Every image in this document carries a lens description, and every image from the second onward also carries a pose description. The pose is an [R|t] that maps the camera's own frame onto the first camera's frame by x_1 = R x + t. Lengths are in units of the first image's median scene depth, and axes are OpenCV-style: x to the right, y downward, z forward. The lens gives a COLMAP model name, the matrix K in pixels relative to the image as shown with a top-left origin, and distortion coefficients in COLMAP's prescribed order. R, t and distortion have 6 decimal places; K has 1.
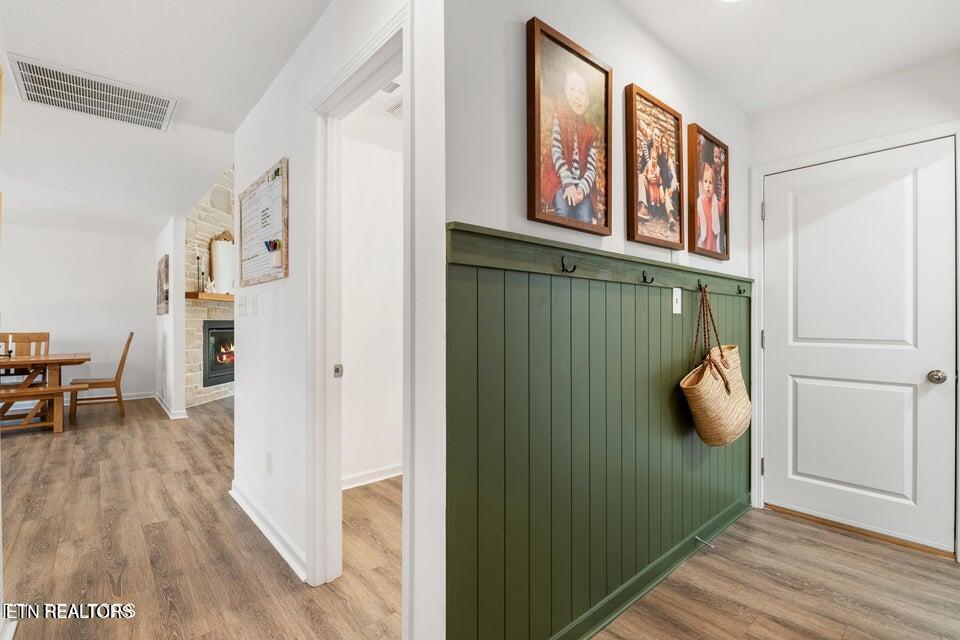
lens RADIAL K [[439.4, 0, 477.5], [0, 439.4, 321.2], [0, 0, 1]] dist [-0.008583, -0.000187]
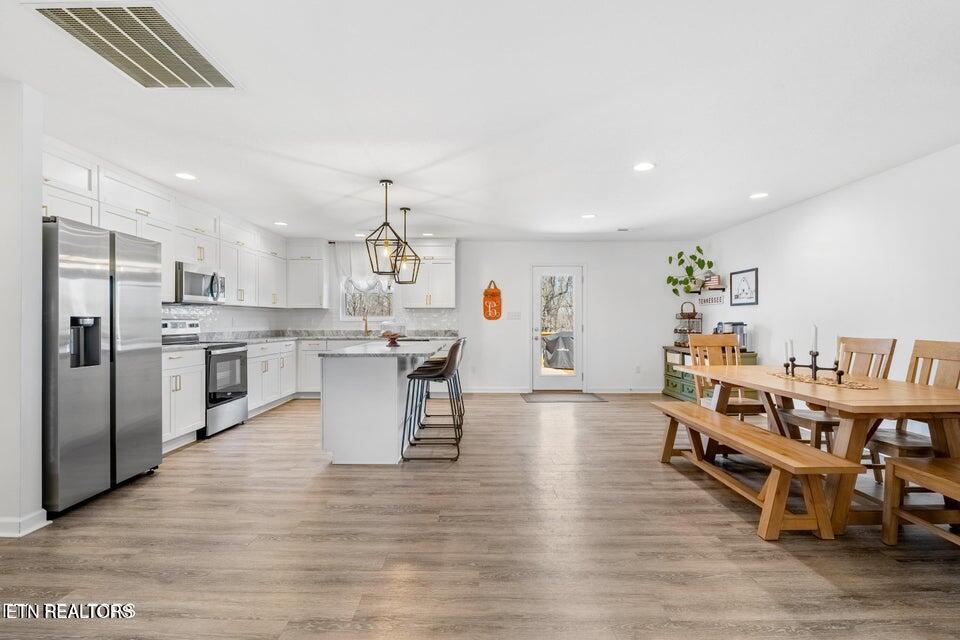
lens RADIAL K [[451.4, 0, 475.0], [0, 451.4, 321.2], [0, 0, 1]] dist [-0.004158, -0.000537]
pose [[-0.662973, -0.000682, -0.748643, -0.343243], [0.002135, 0.999994, -0.002802, 0.003223], [0.748640, -0.003456, -0.662968, 1.091179]]
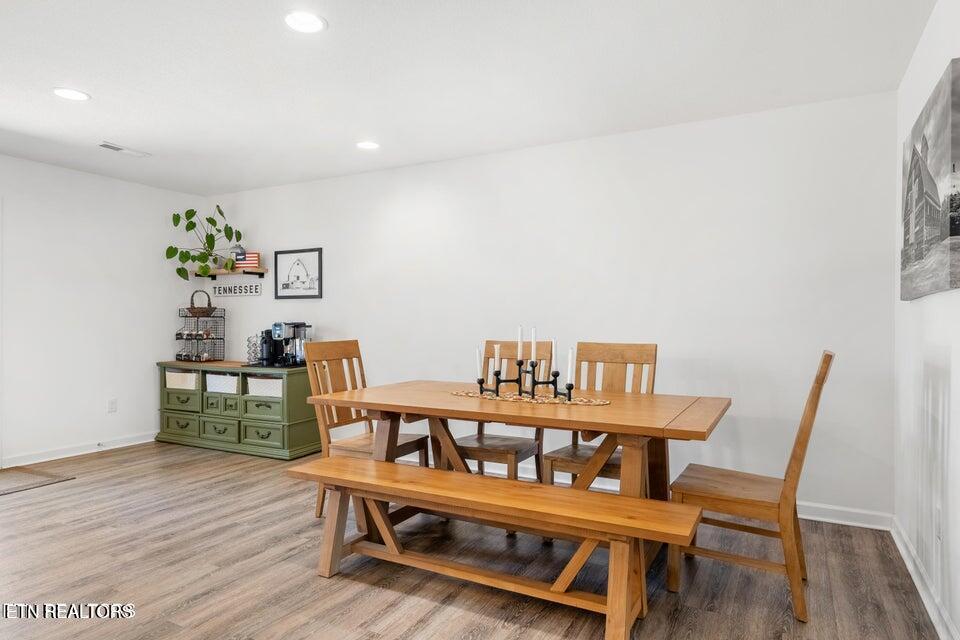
lens RADIAL K [[581.2, 0, 474.8], [0, 581.2, 324.5], [0, 0, 1]] dist [0.018974, 0.000111]
pose [[0.341751, 0.003118, -0.939785, -0.582558], [-0.000543, 0.999995, 0.003120, 0.004526], [0.939790, -0.000556, 0.341751, 0.745802]]
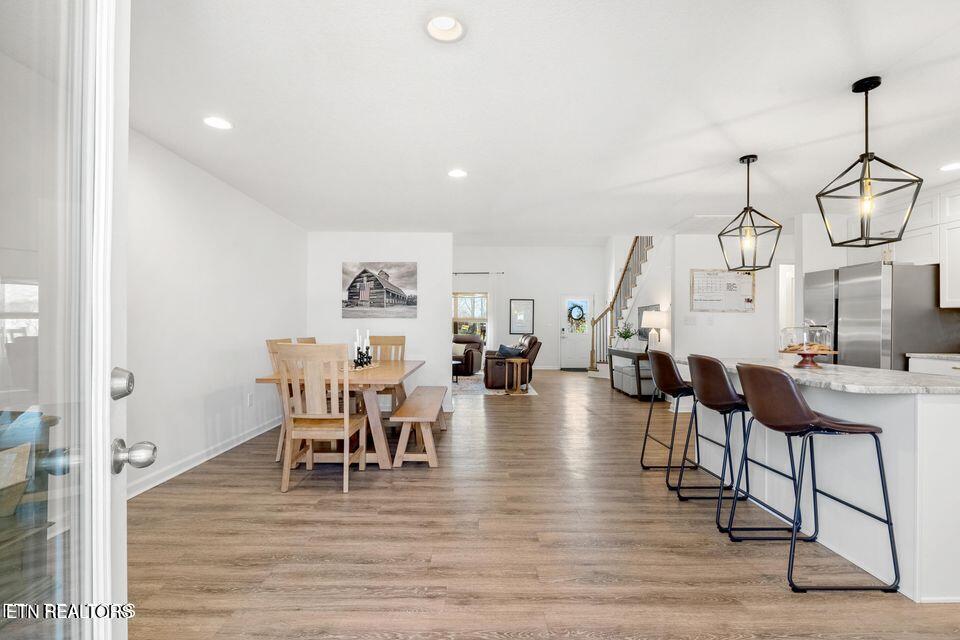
lens RADIAL K [[439.4, 0, 477.5], [0, 439.4, 321.2], [0, 0, 1]] dist [-0.008583, -0.000187]
pose [[0.652405, 0.015423, 0.757713, -1.718120], [-0.008726, 0.999879, -0.012840, 0.002695], [-0.757820, 0.001765, 0.652461, 0.235456]]
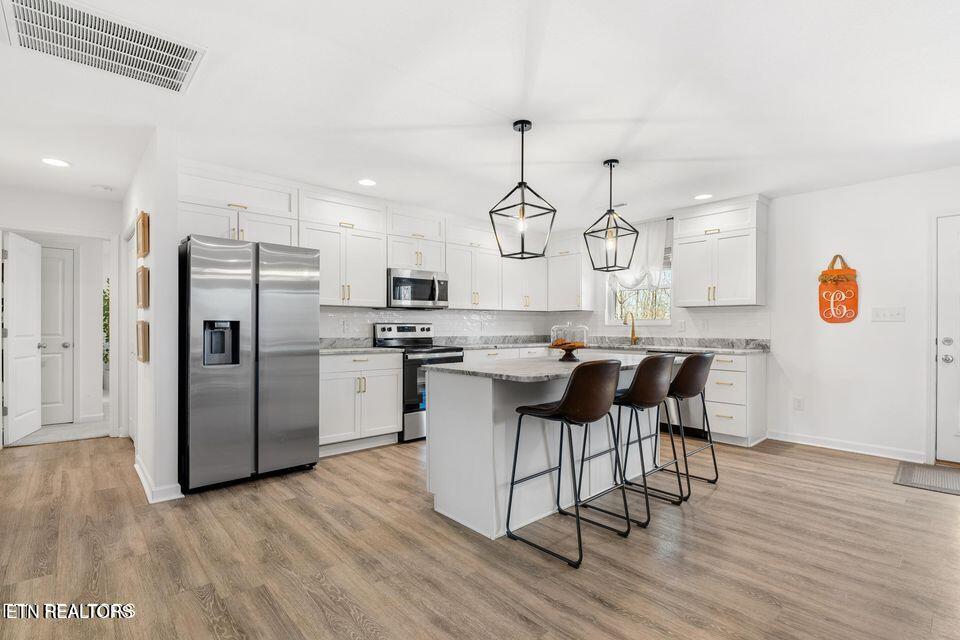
lens RADIAL K [[452.5, 0, 475.3], [0, 452.5, 326.5], [0, 0, 1]] dist [-0.004674, -0.001312]
pose [[-0.999922, -0.001037, -0.012485, -0.824185], [-0.001004, 0.999996, -0.002606, 0.004487], [0.012488, -0.002593, -0.999919, 0.988990]]
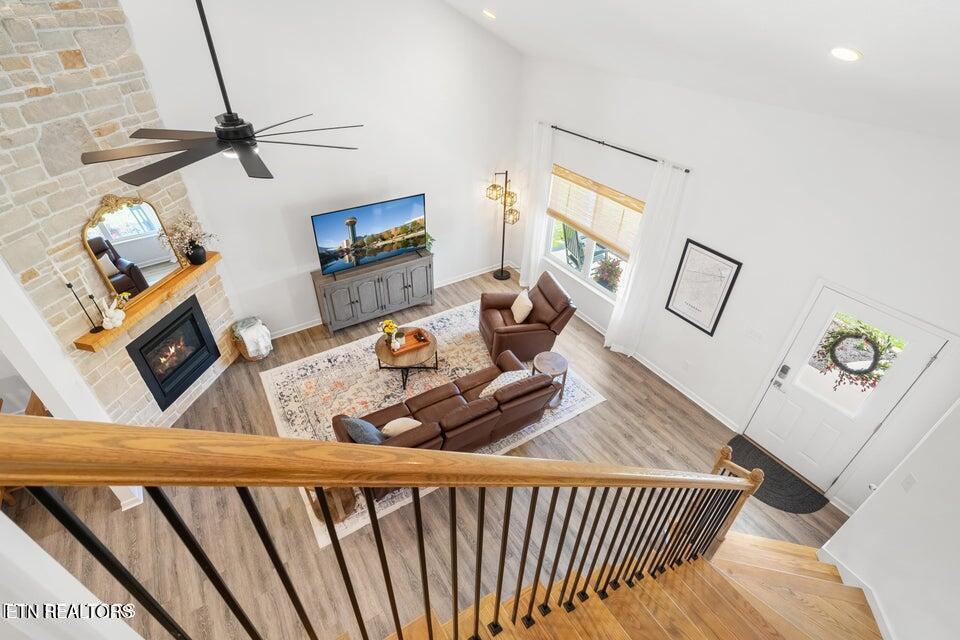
lens RADIAL K [[460.8, 0, 480.0], [0, 460.8, 320.0], [0, 0, 1]] dist [-0.002389, -0.000174]
pose [[0.988762, 0.103080, -0.108281, 0.013278], [-0.018037, 0.801247, 0.598062, -0.660790], [0.148408, -0.589388, 0.794101, 0.710313]]
